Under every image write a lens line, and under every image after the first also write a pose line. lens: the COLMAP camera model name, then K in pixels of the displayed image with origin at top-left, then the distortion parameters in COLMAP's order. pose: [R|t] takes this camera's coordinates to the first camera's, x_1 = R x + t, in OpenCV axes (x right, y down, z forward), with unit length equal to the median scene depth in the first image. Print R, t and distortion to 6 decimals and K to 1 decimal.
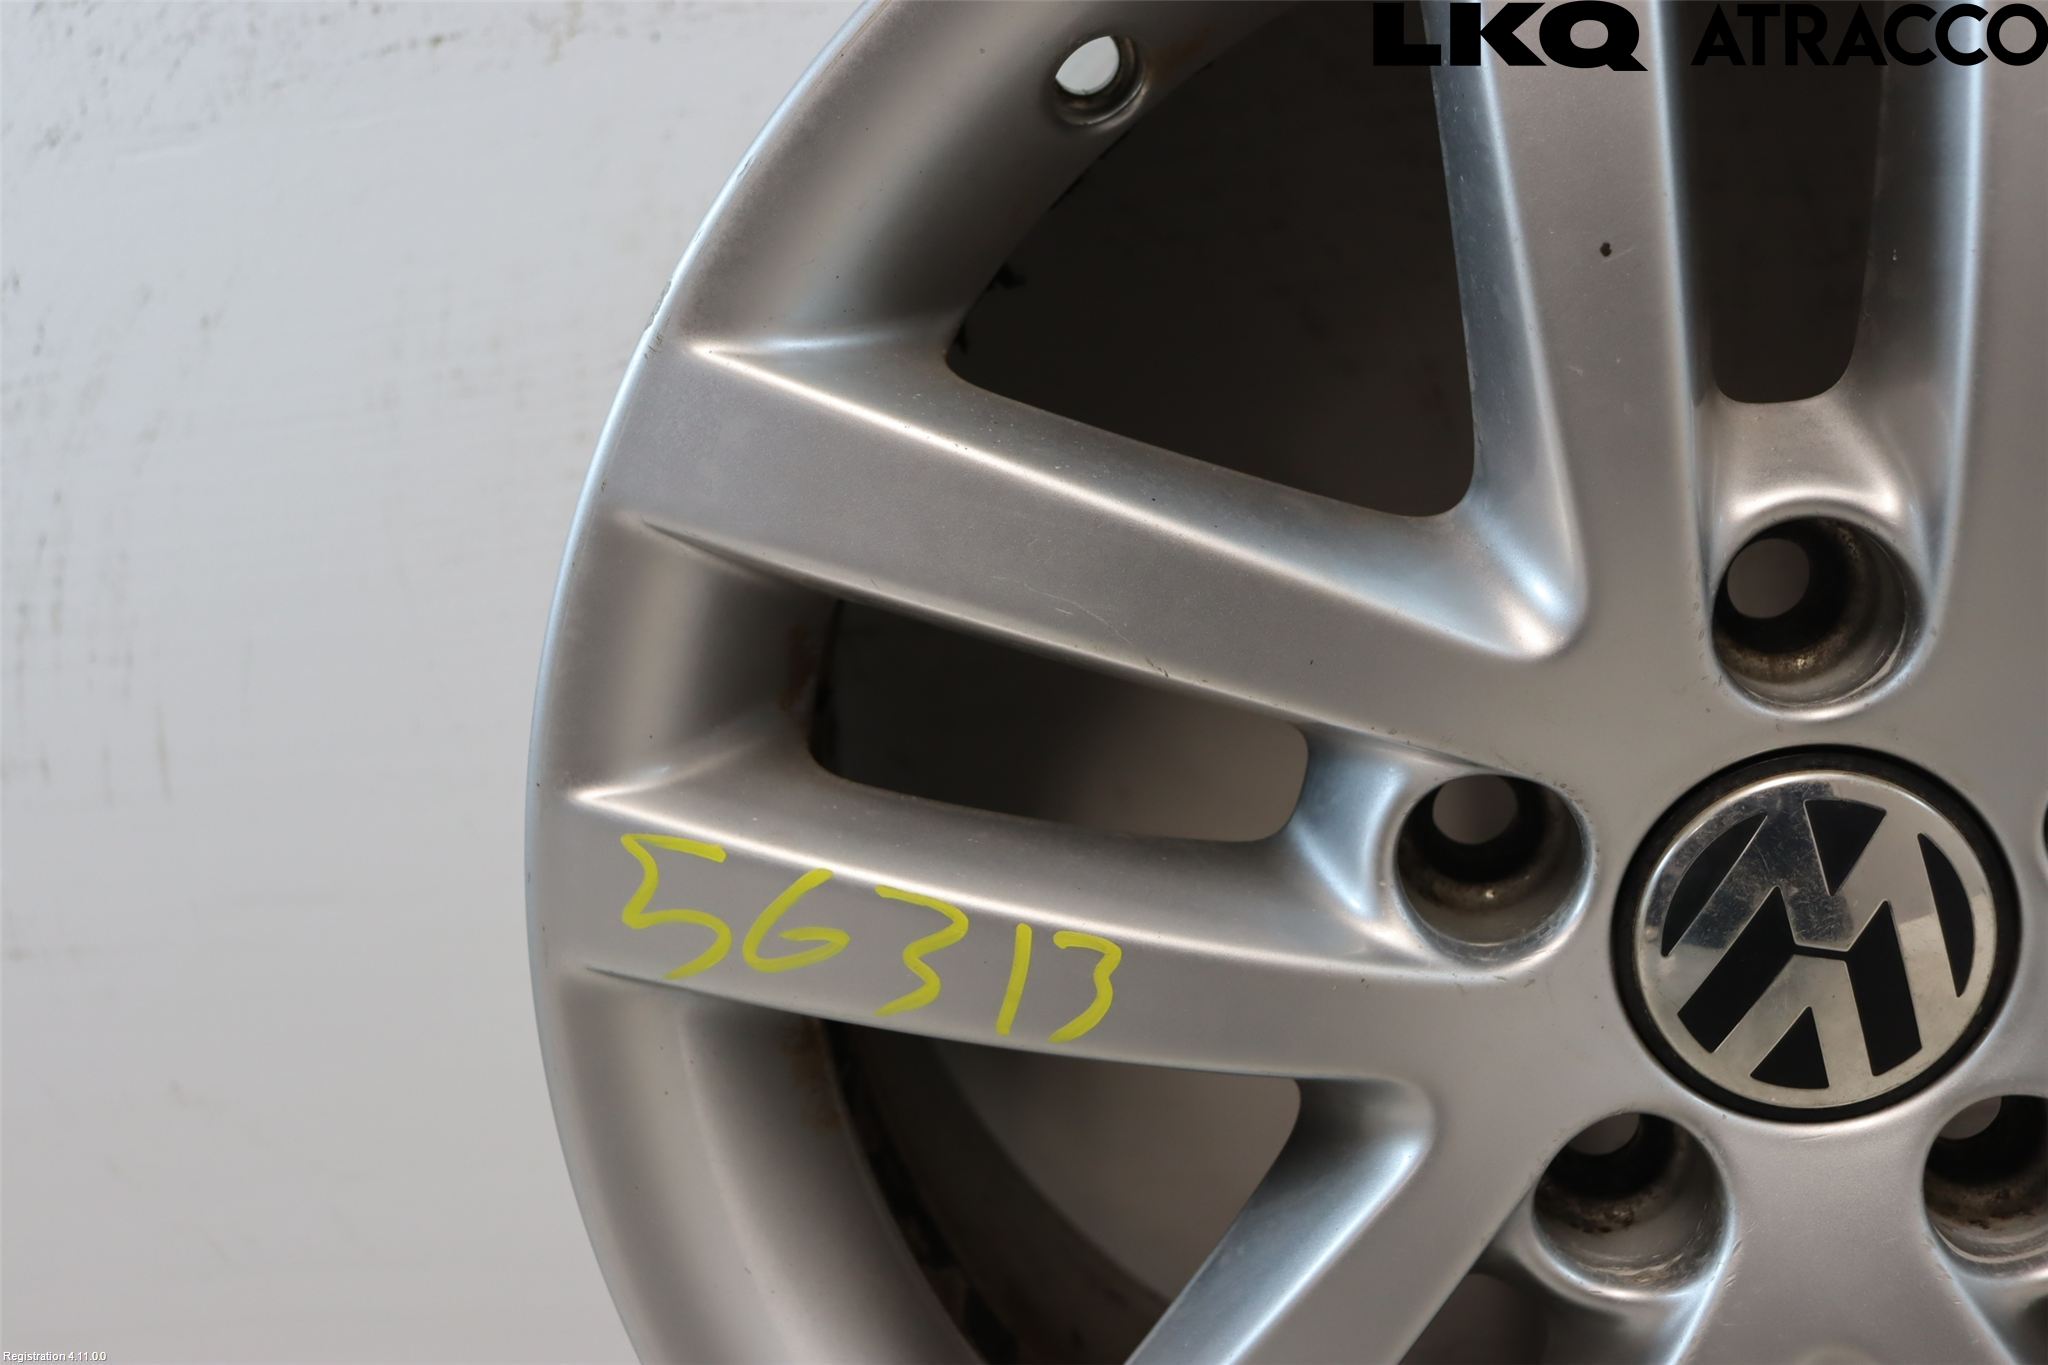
lens RADIAL K [[2396.3, 0, 1024.0], [0, 2396.3, 682.5], [0, 0, 1]] dist [-0.097744, 0.224359]
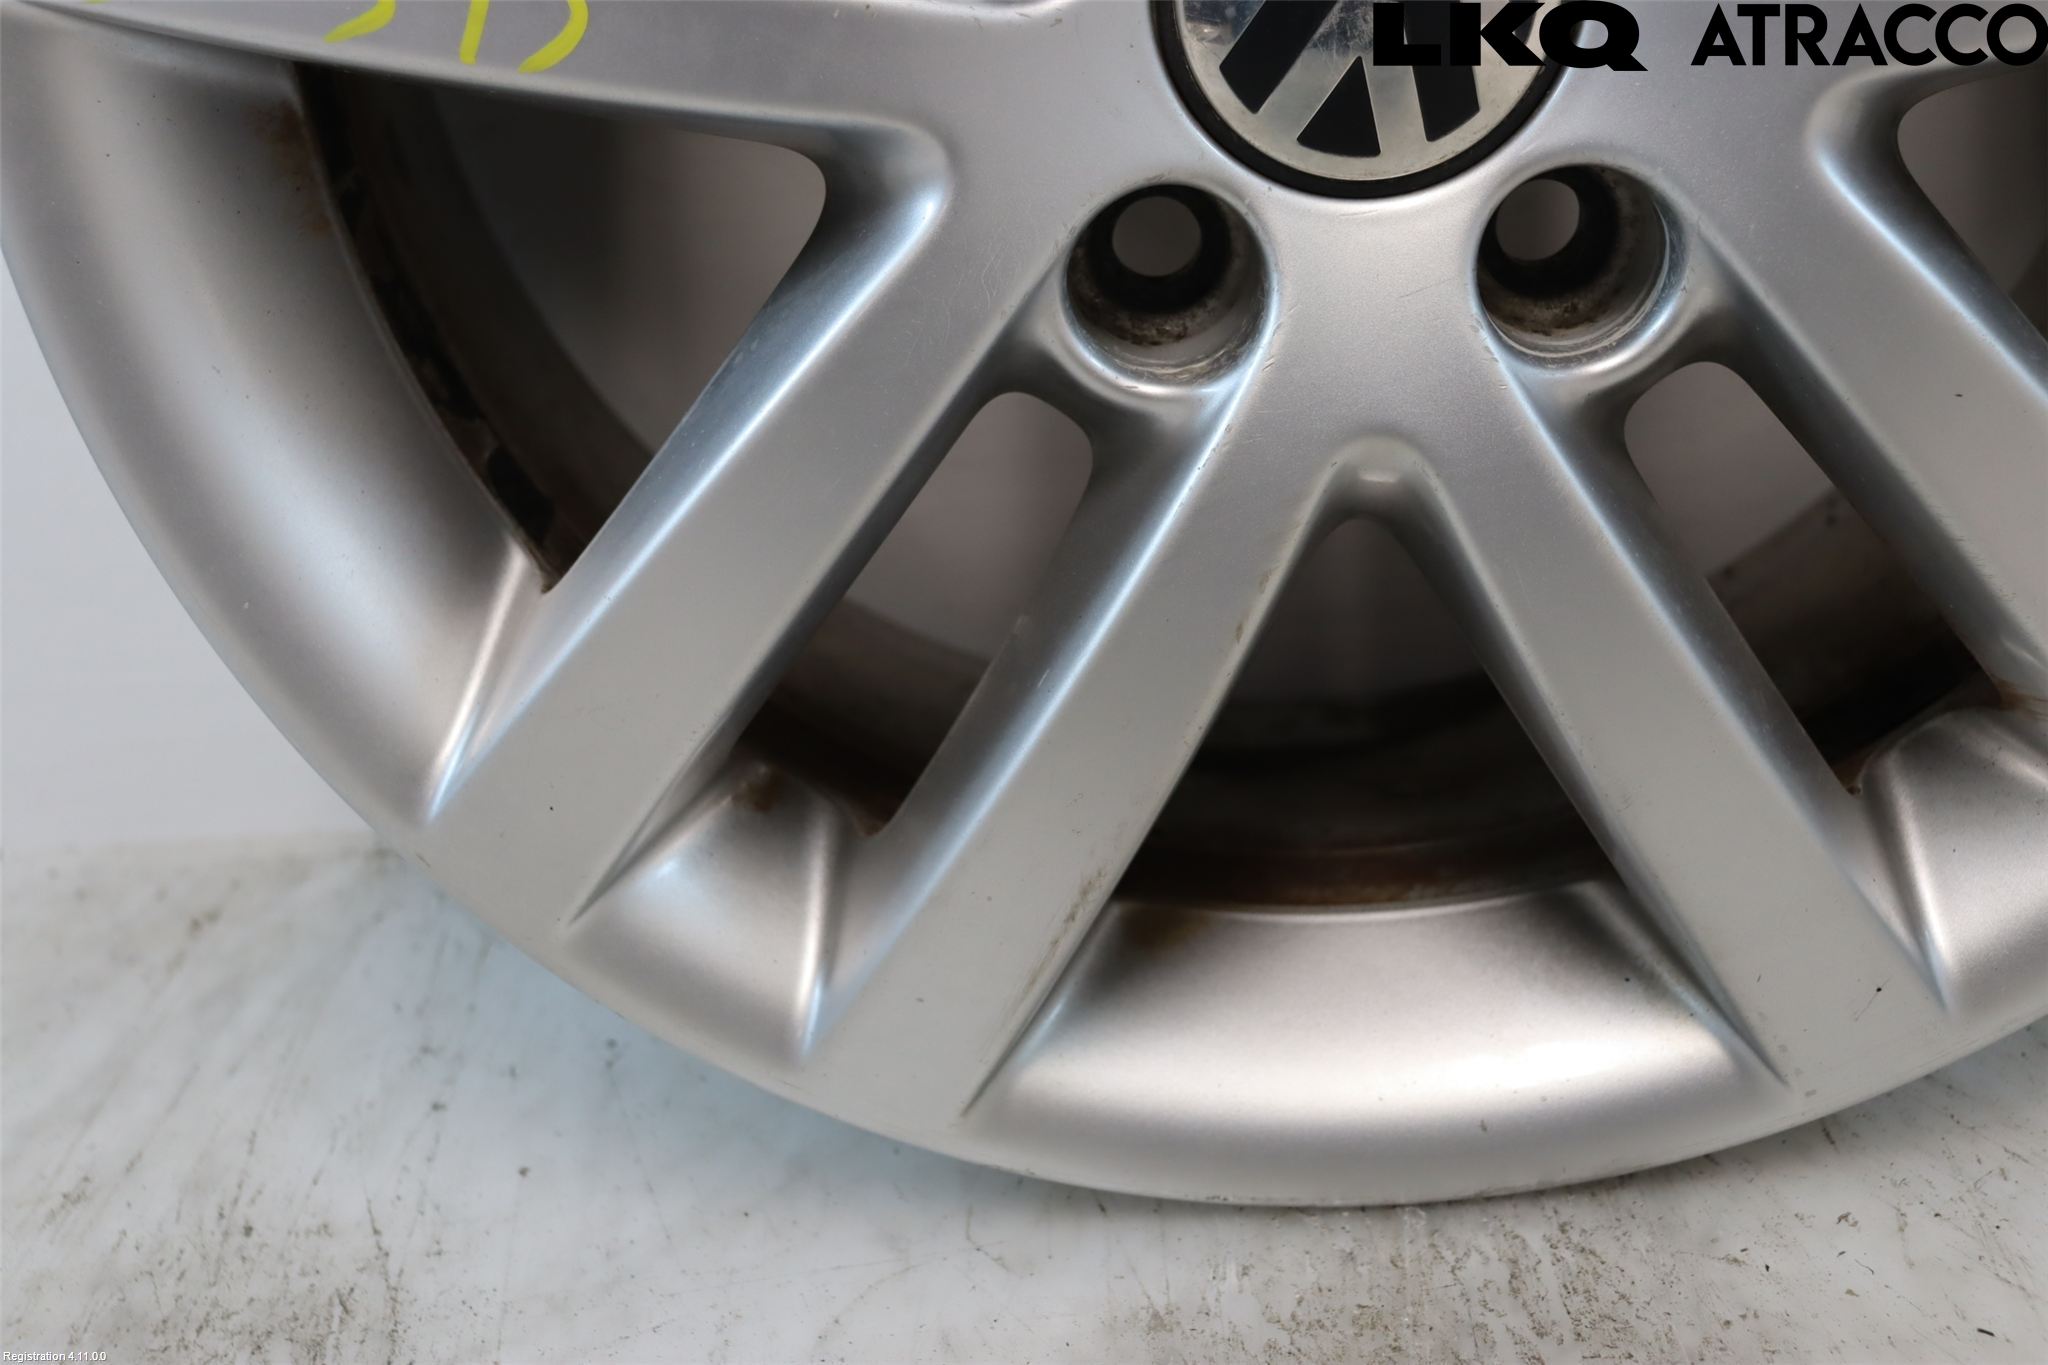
lens RADIAL K [[2396.3, 0, 1024.0], [0, 2396.3, 682.5], [0, 0, 1]] dist [-0.097744, 0.224359]
pose [[0.995821, 0.002697, 0.091288, 0.117160], [-0.019873, 0.982011, 0.187776, 0.201533], [-0.089139, -0.188805, 0.977961, 0.067270]]
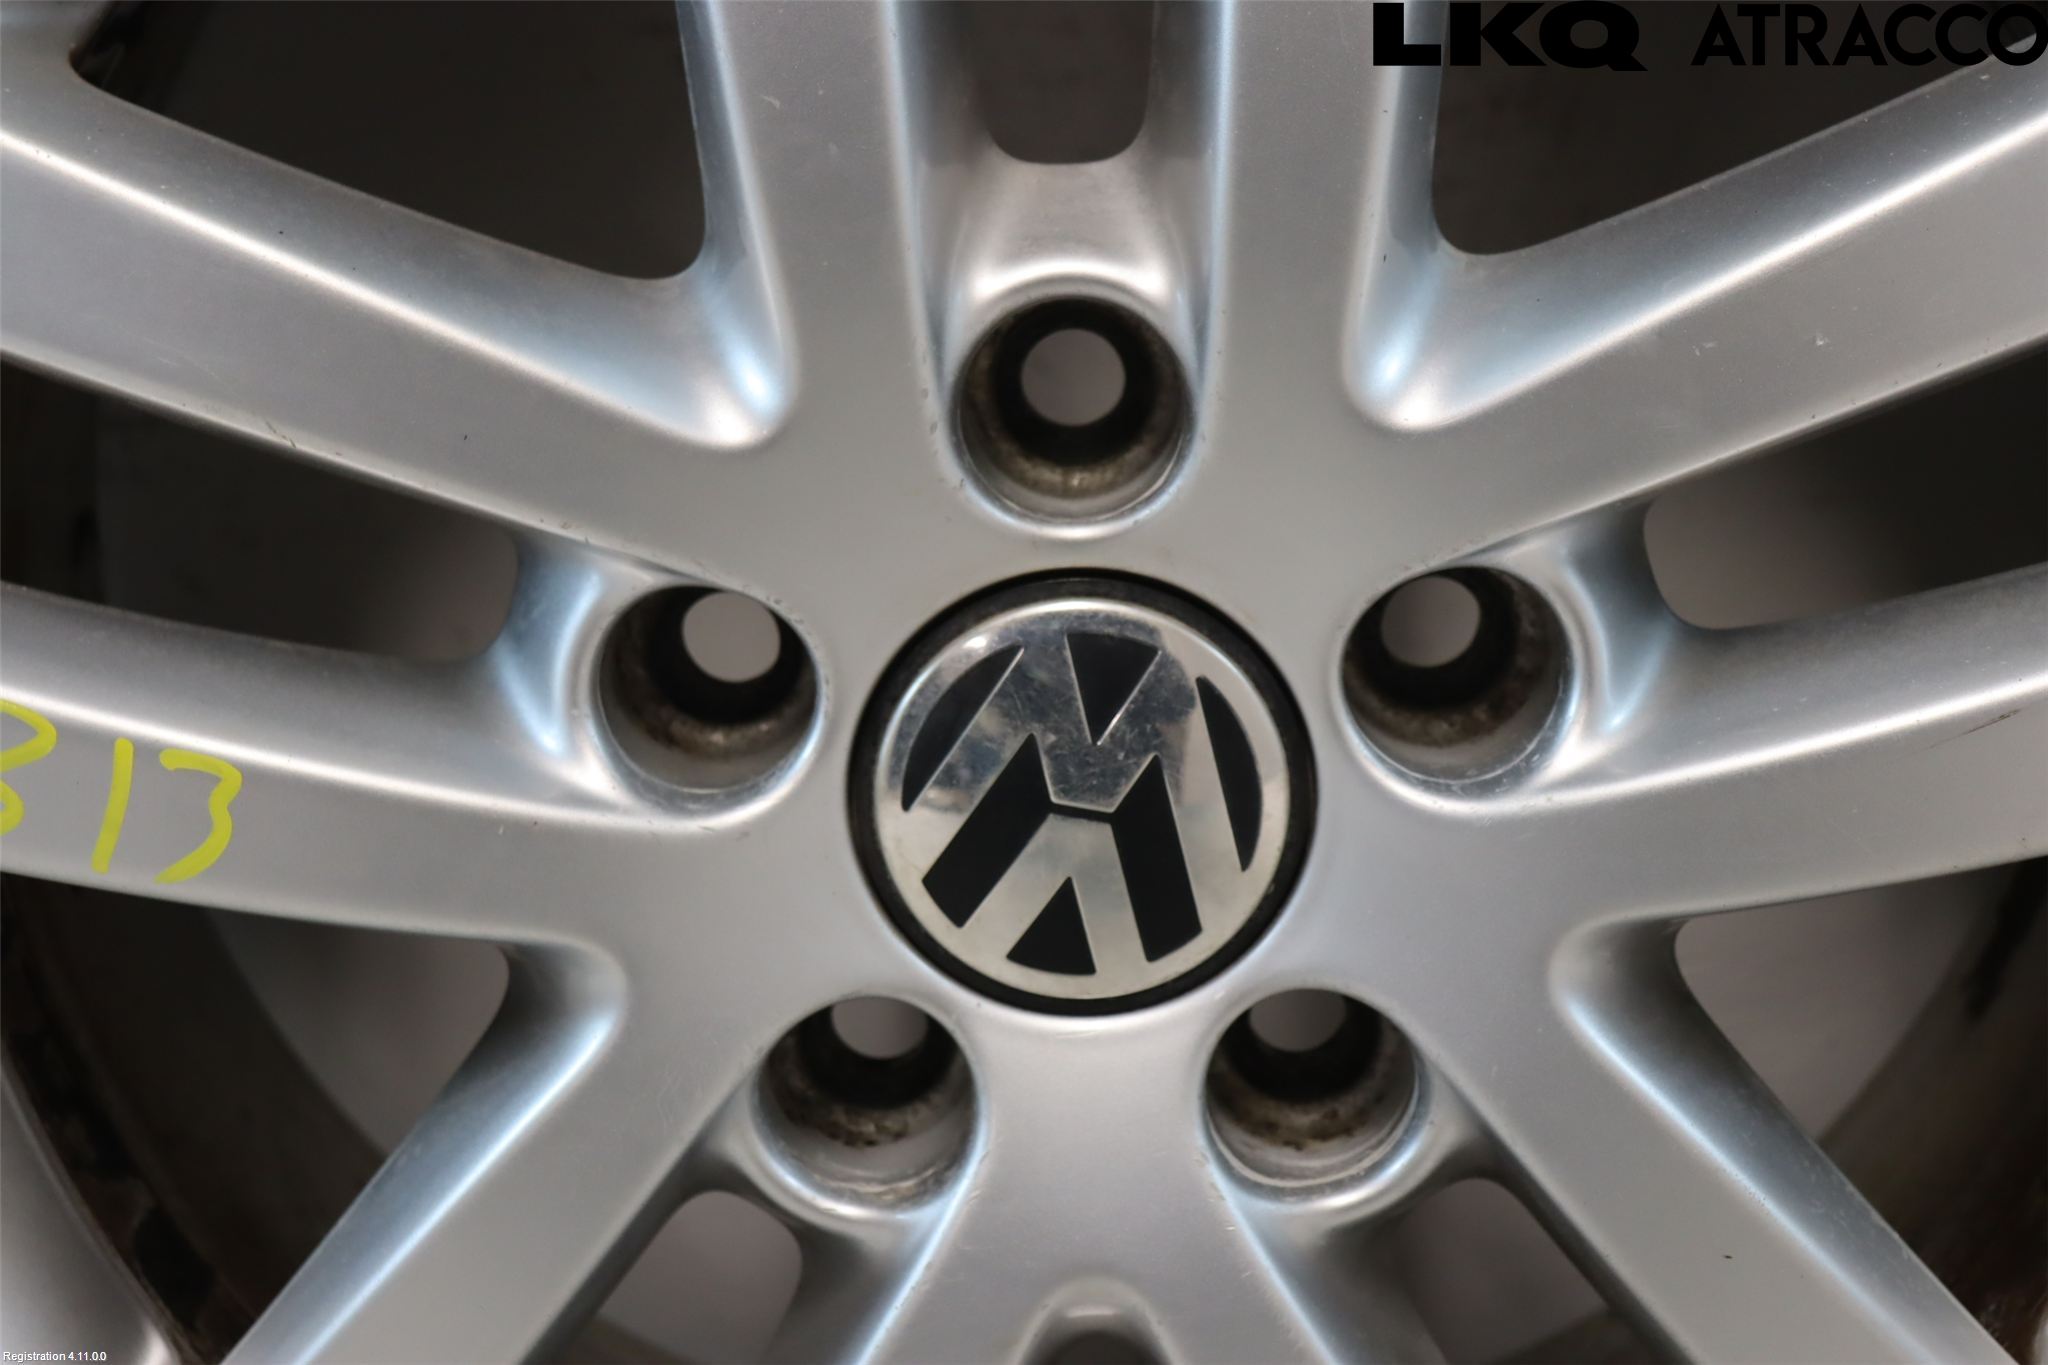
lens RADIAL K [[2985.7, 0, 1024.0], [0, 2985.7, 682.5], [0, 0, 1]] dist [0.006687, 0.081312]
pose [[0.994610, 0.041873, 0.094855, 0.207302], [-0.044797, 0.998578, 0.028906, 0.036293], [-0.093509, -0.032999, 0.995071, -0.062286]]
